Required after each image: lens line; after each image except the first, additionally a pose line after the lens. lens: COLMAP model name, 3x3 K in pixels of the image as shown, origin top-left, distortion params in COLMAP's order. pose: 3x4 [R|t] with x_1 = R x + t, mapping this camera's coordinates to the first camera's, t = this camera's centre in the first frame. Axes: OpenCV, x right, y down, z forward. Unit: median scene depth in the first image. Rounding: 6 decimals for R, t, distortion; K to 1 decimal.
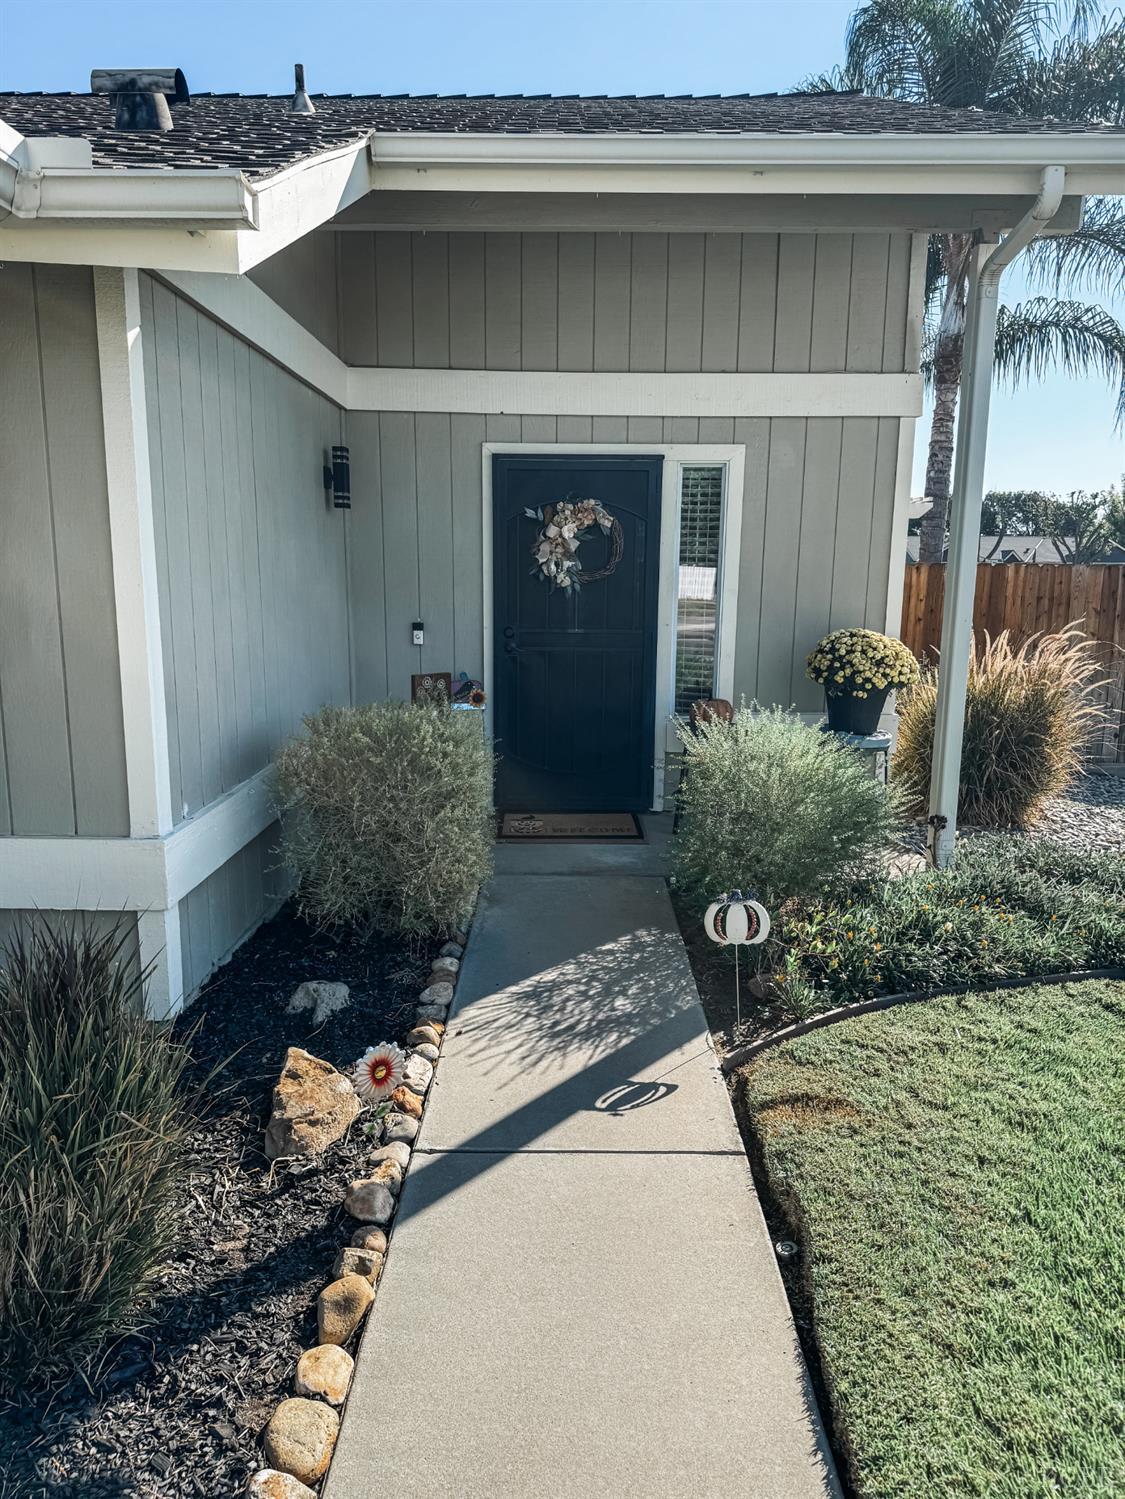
lens RADIAL K [[1023.3, 0, 562.5], [0, 1023.3, 749.5], [0, 0, 1]] dist [0.206572, -0.339750]
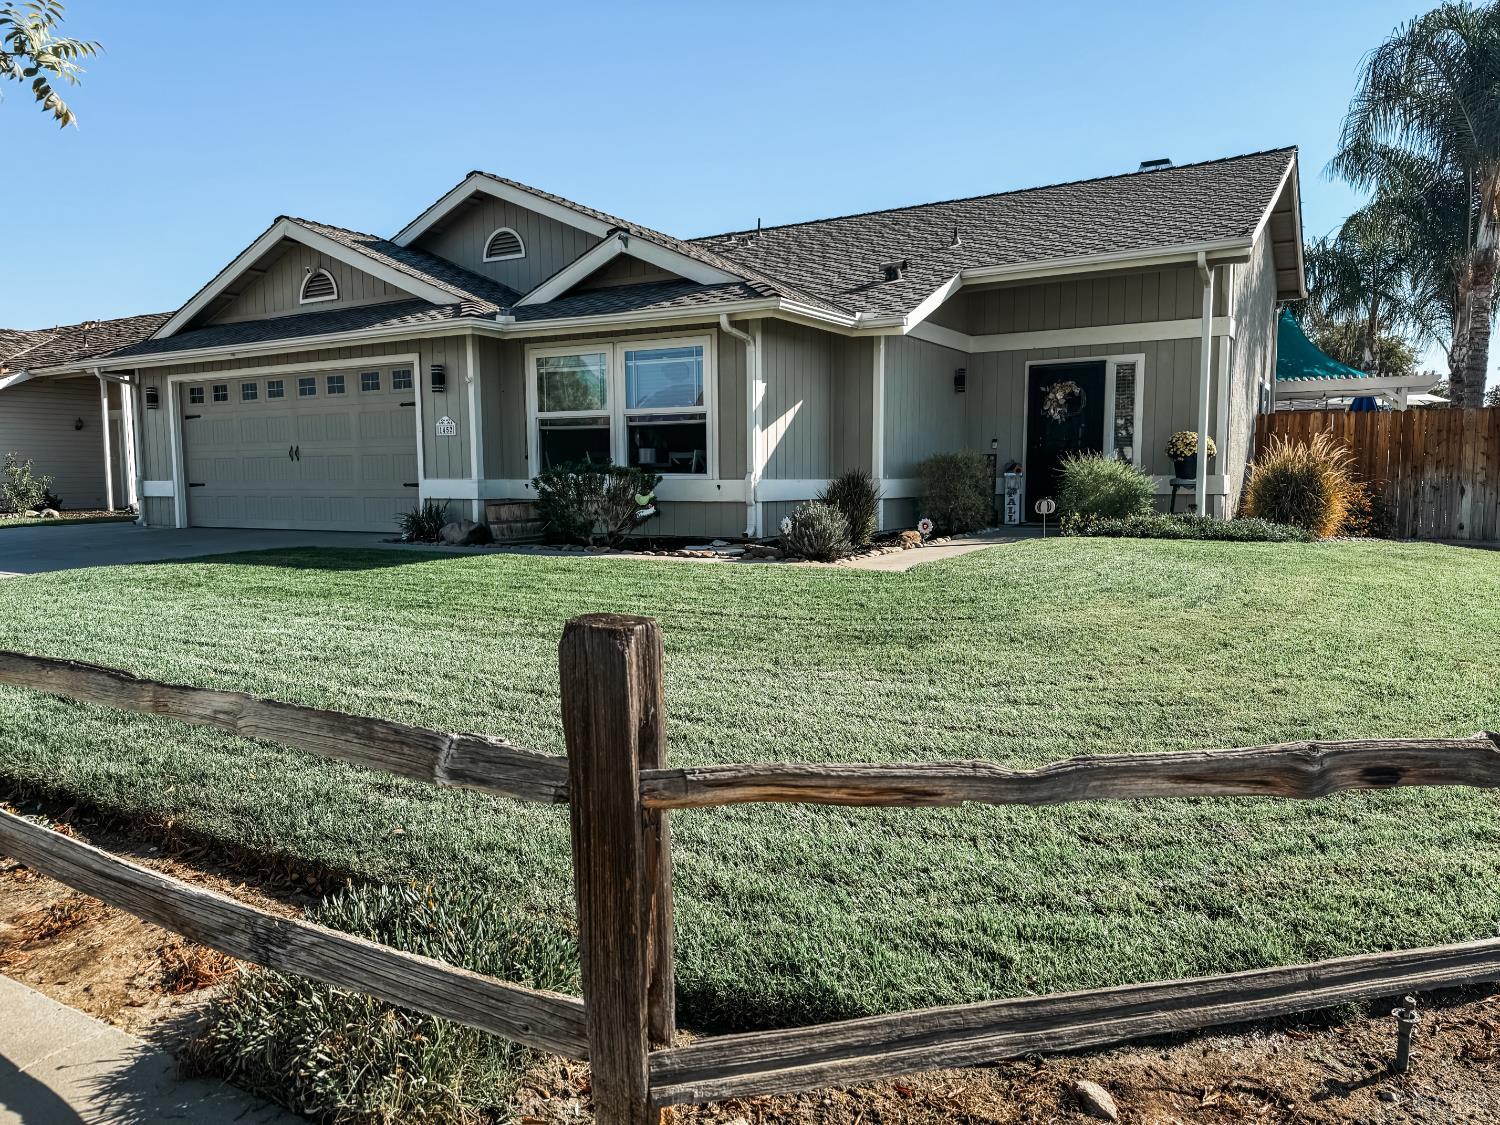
lens RADIAL K [[1035.7, 0, 750.0], [0, 1035.7, 562.5], [0, 0, 1]] dist [0.108608, -0.132632]
pose [[0.863935, 0.026114, -0.502926, 0.586018], [-0.072798, 0.994642, -0.073408, 0.375494], [0.498314, 0.100031, 0.861206, -1.300588]]
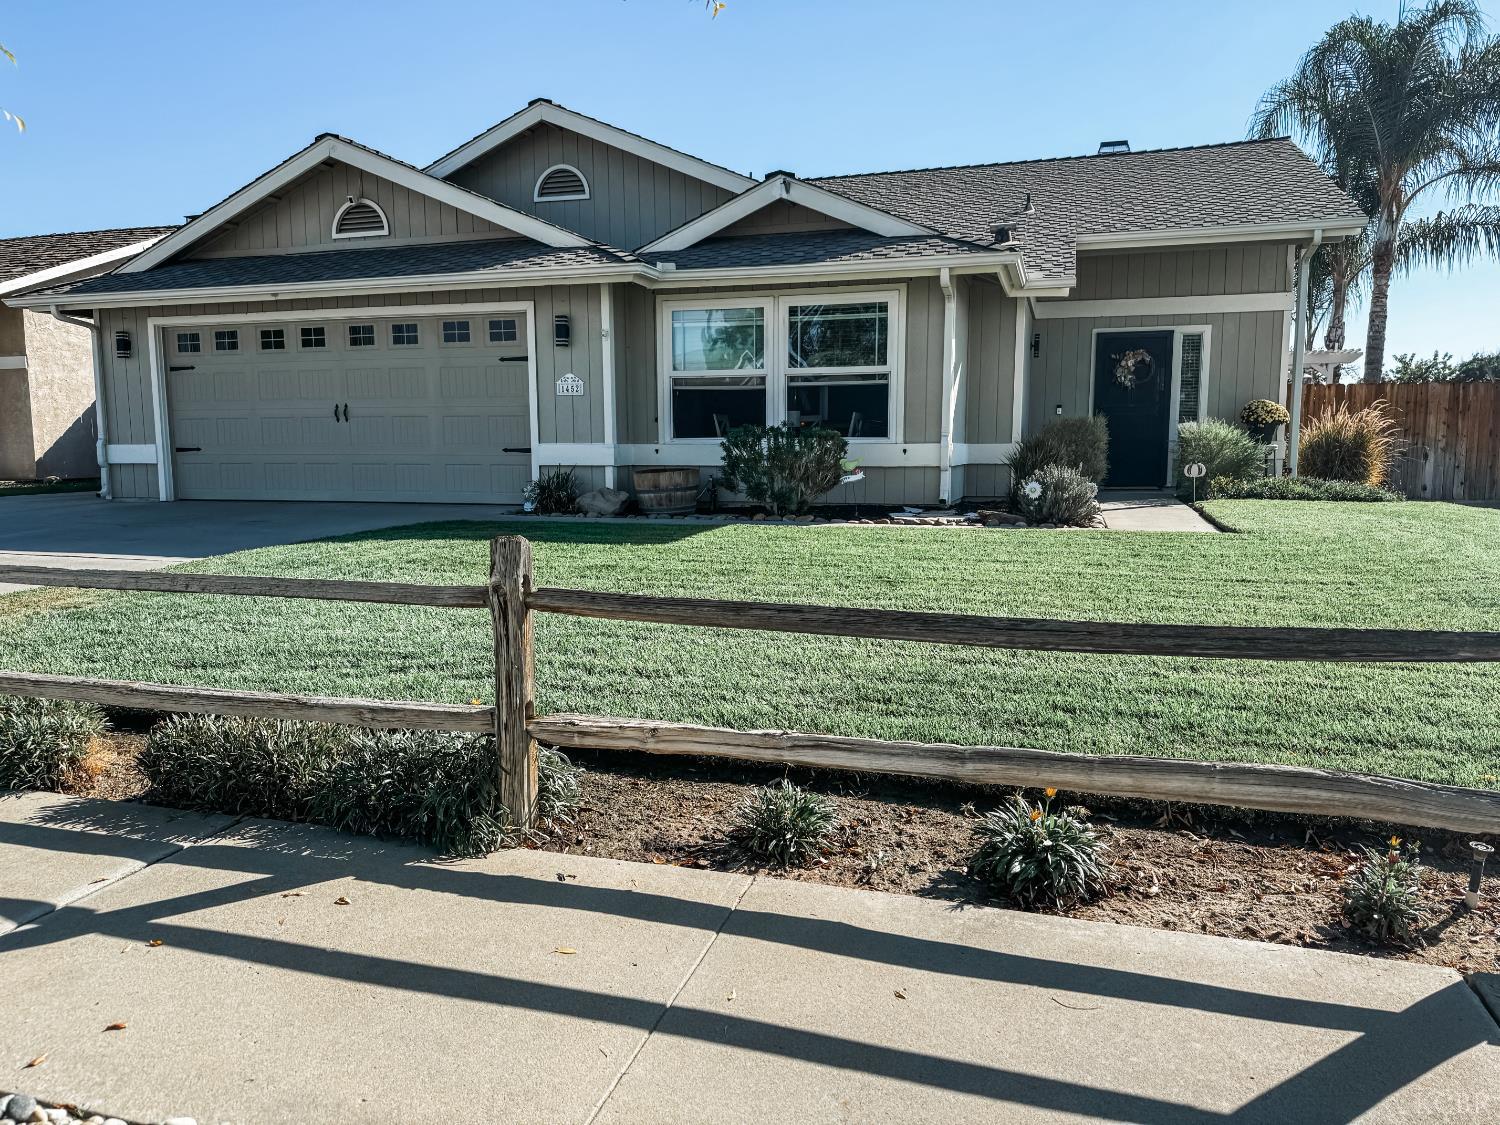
lens RADIAL K [[1035.7, 0, 750.0], [0, 1035.7, 562.5], [0, 0, 1]] dist [0.108608, -0.132632]
pose [[0.959630, 0.018079, -0.280684, -0.143416], [-0.035710, 0.997688, -0.057828, 0.411487], [0.278990, 0.065516, 0.958057, -1.512631]]
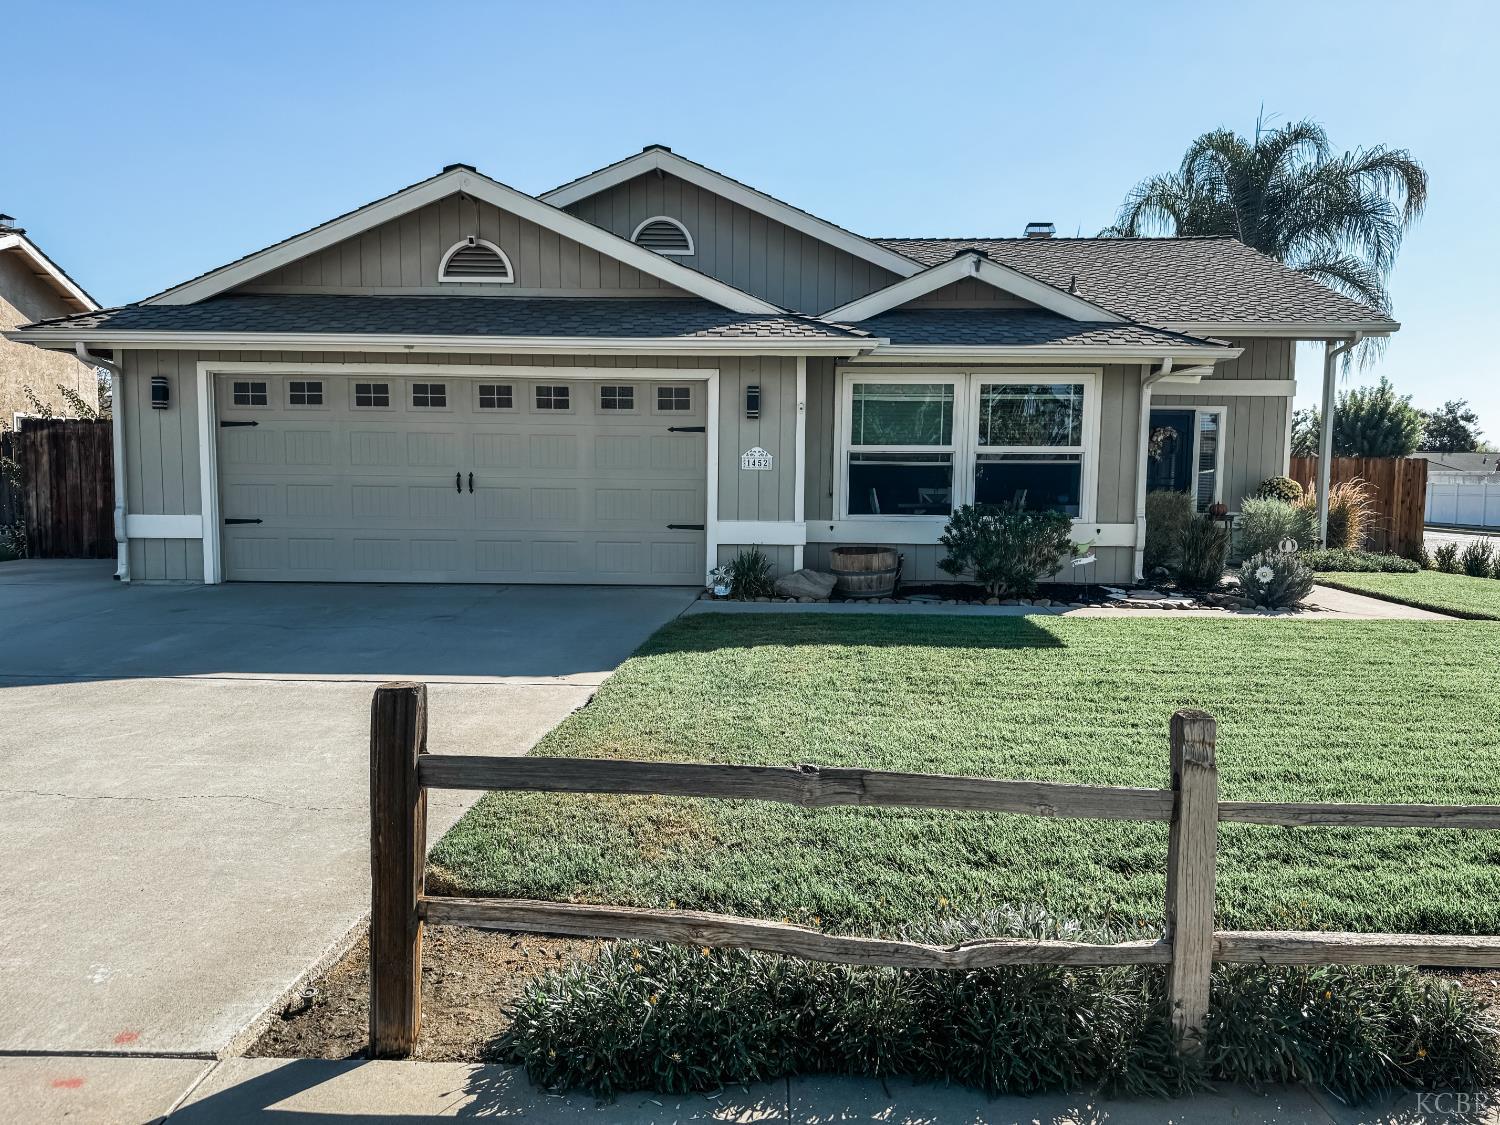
lens RADIAL K [[1024.0, 0, 750.0], [0, 1024.0, 562.5], [0, 0, 1]] dist [0.206572, -0.339750]
pose [[0.999987, 0.000725, -0.005081, -0.977983], [-0.001203, 0.995503, -0.094726, 0.334835], [0.004990, 0.094731, 0.995490, -1.538078]]
